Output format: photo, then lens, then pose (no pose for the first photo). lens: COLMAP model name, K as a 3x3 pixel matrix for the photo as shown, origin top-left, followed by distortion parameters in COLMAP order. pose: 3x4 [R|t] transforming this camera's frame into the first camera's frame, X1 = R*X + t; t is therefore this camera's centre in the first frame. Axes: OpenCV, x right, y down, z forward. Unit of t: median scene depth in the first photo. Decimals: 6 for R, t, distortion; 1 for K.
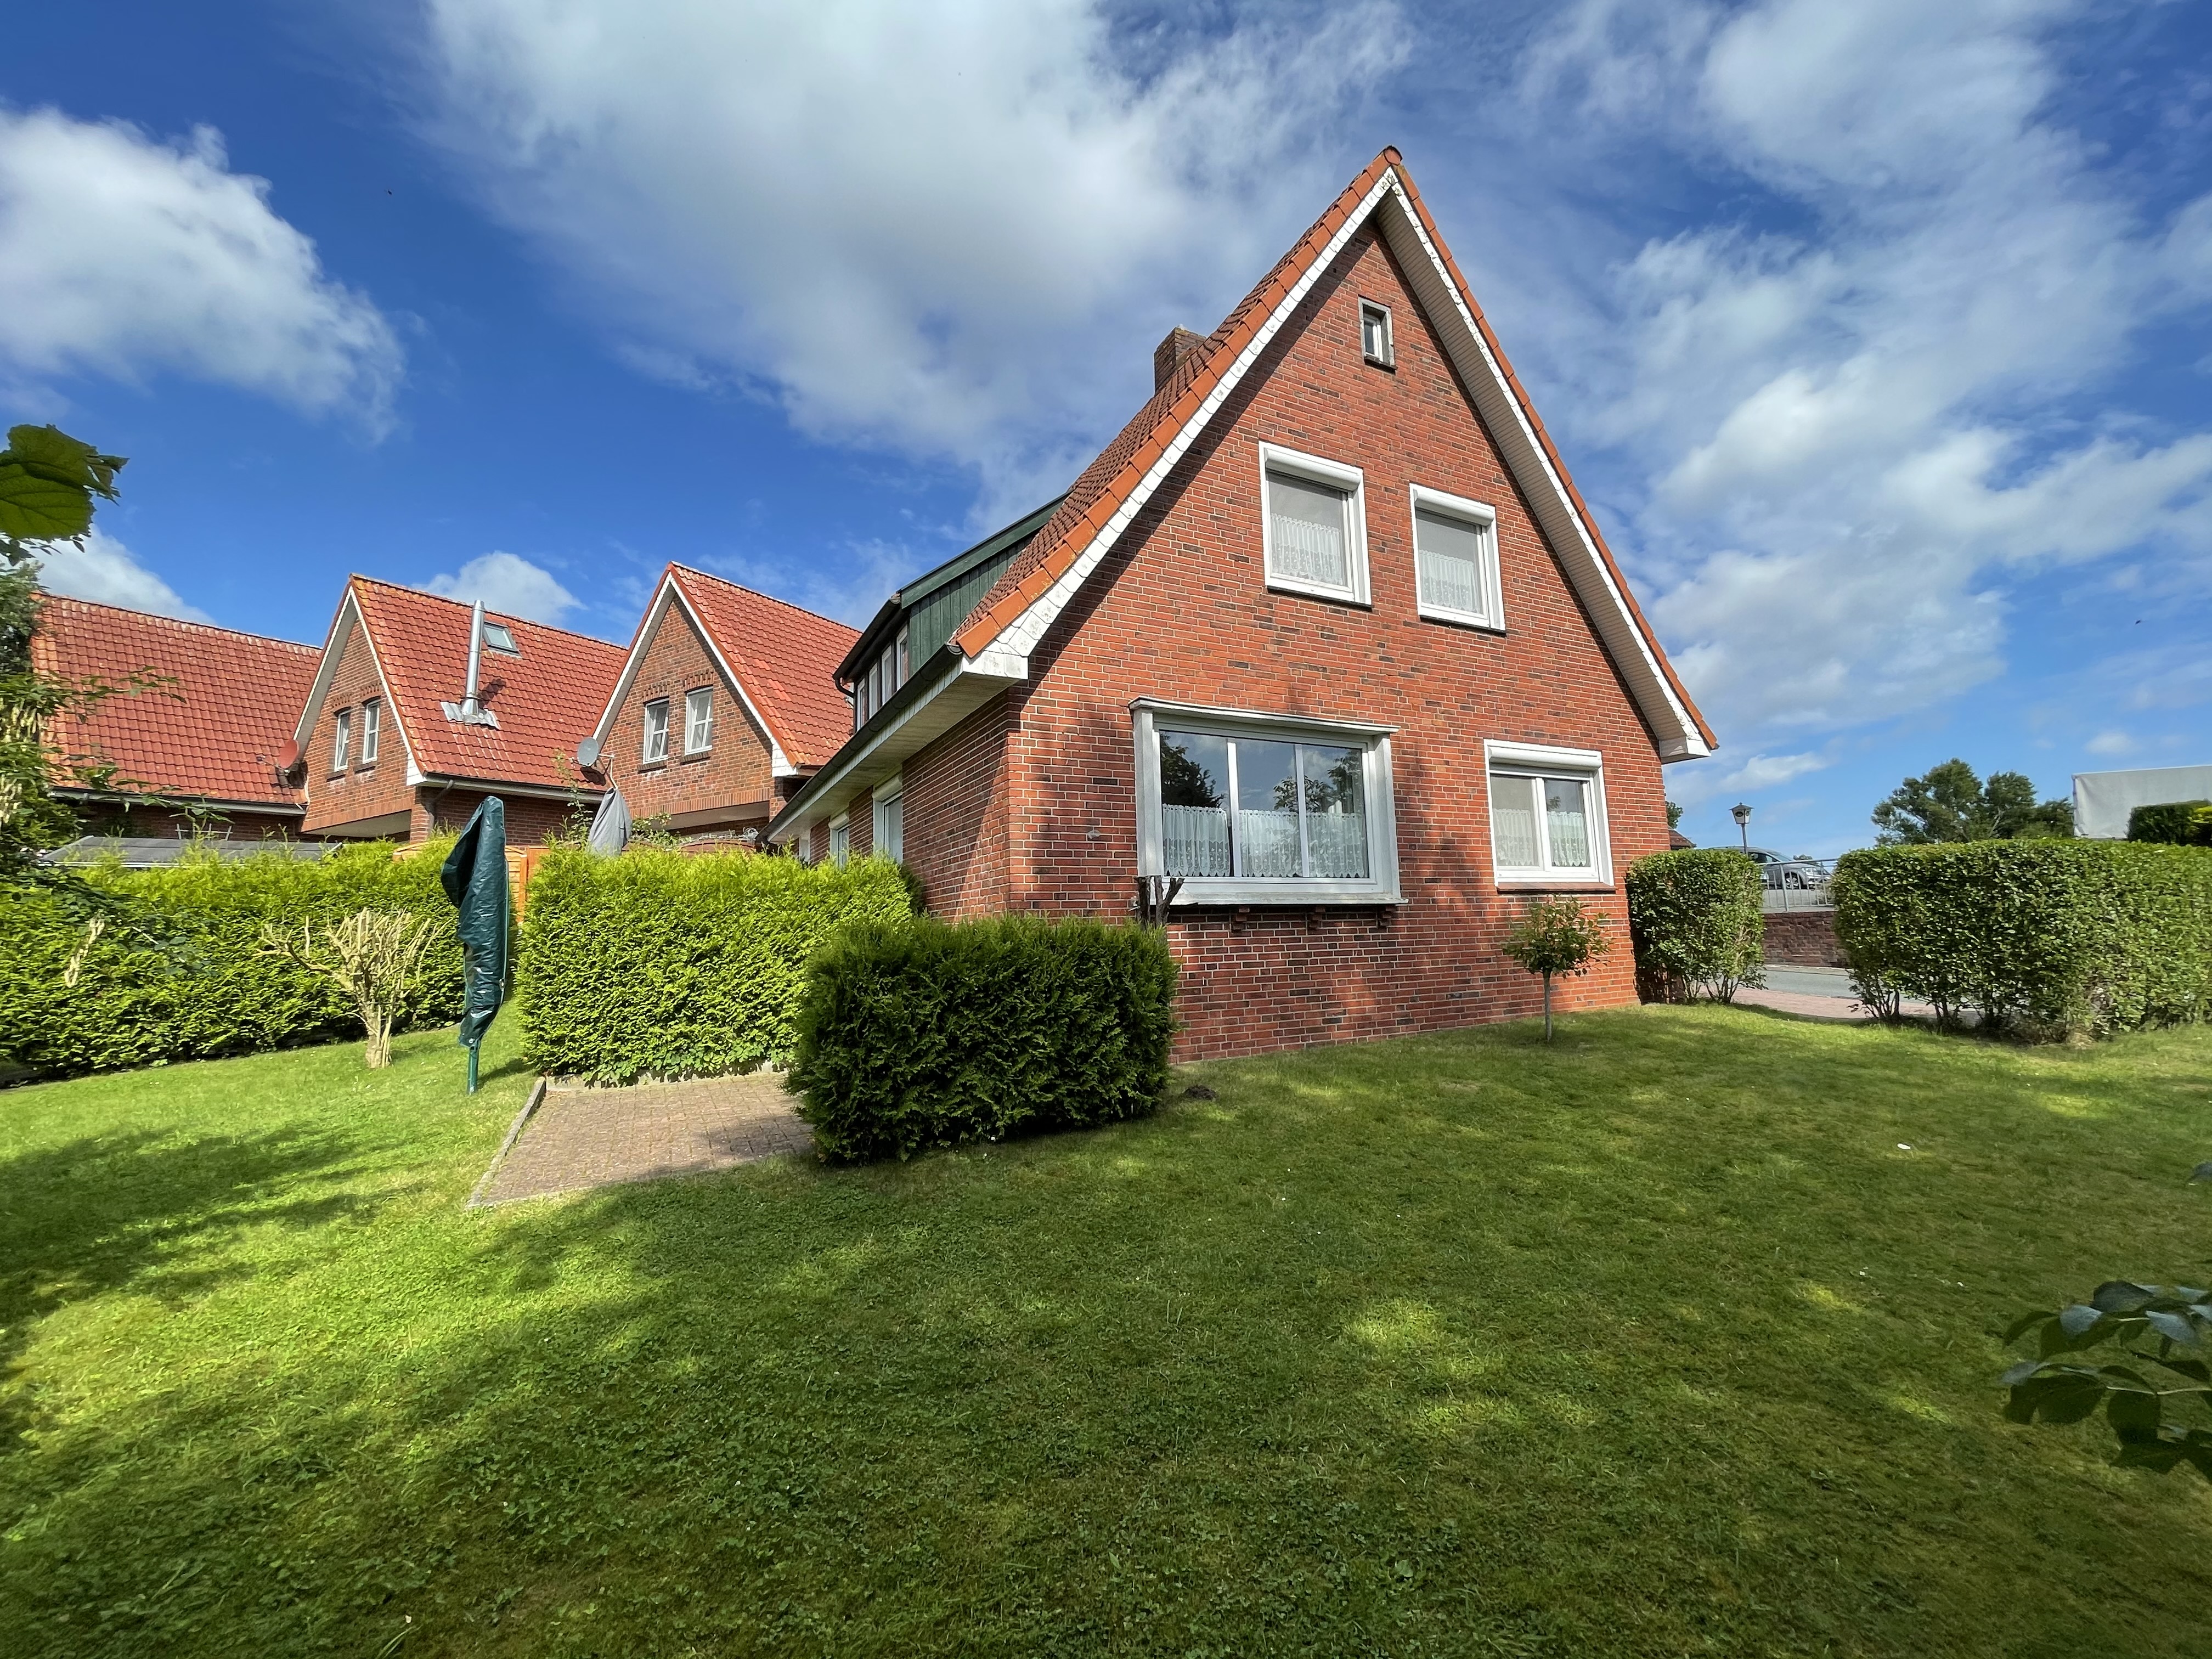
lens RADIAL K [[899.7, 0, 1109.0], [0, 899.7, 820.4], [0, 0, 1]] dist [-0.004055, -0.000213]
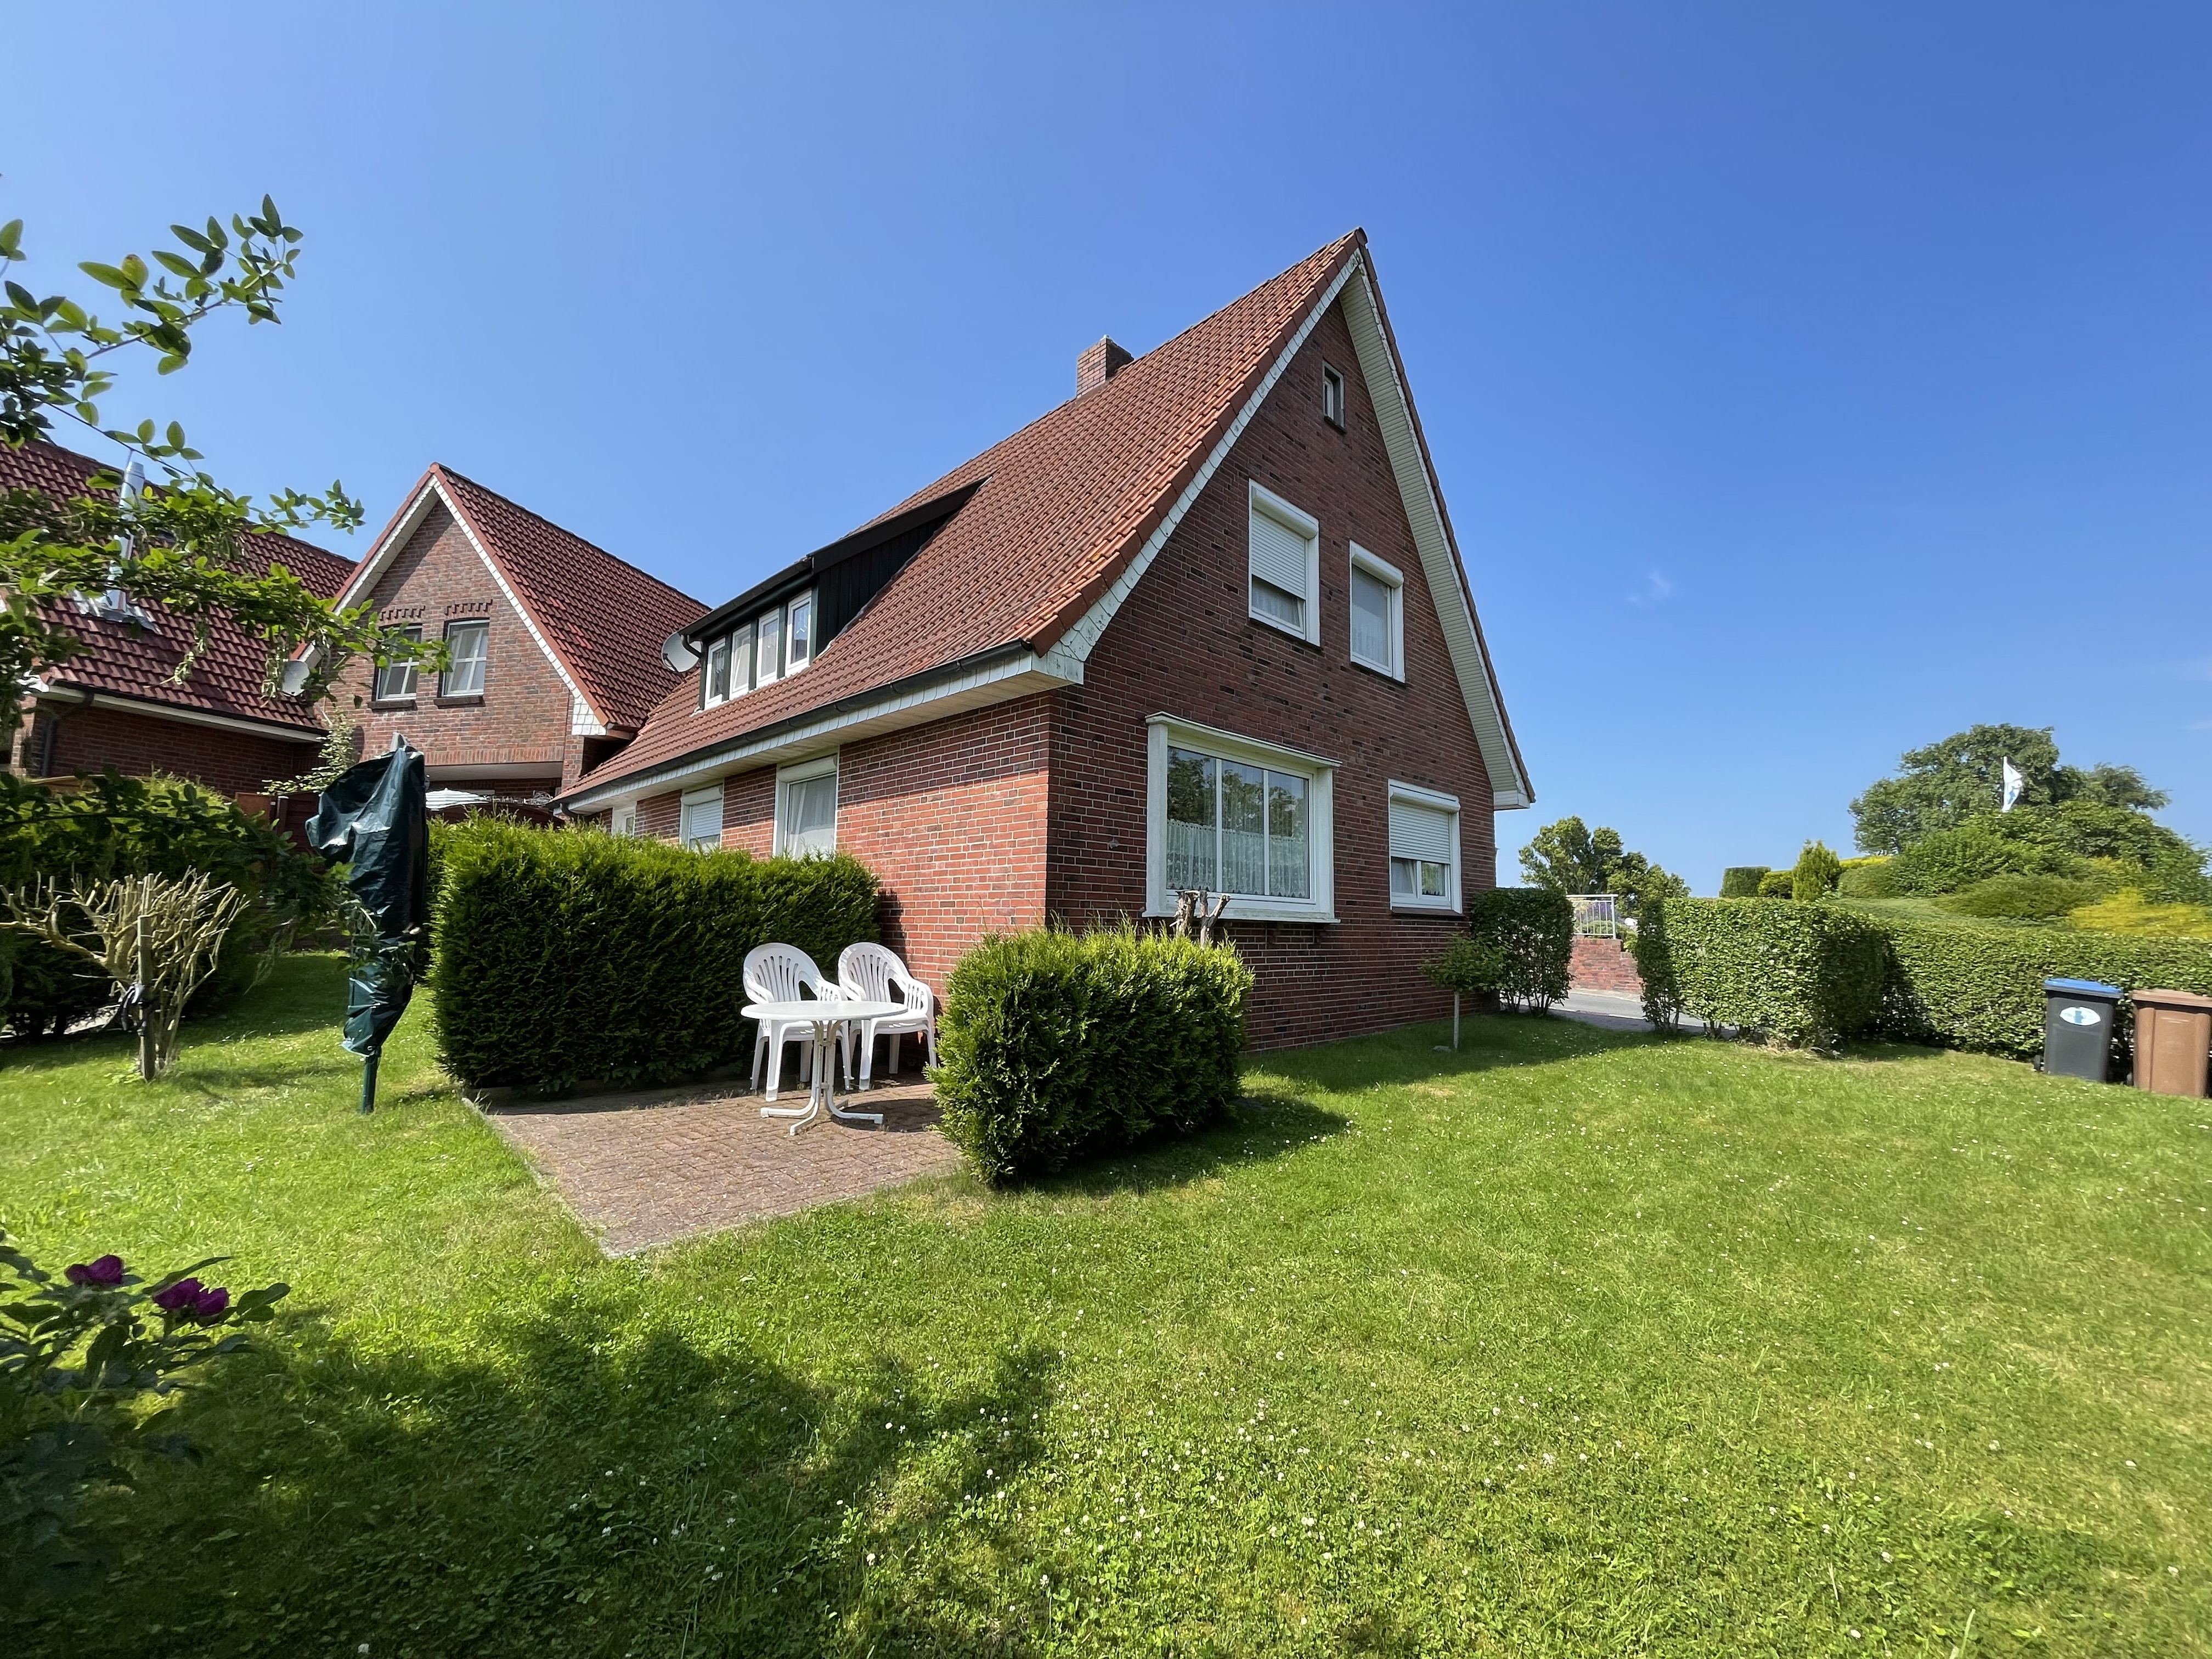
lens RADIAL K [[899.7, 0, 1096.5], [0, 899.7, 829.4], [0, 0, 1]] dist [-0.004055, -0.000213]
pose [[0.952779, 0.075583, 0.294109, -0.276399], [-0.080446, 0.996749, 0.004456, -0.003354], [-0.292816, -0.027905, 0.955761, 0.035021]]
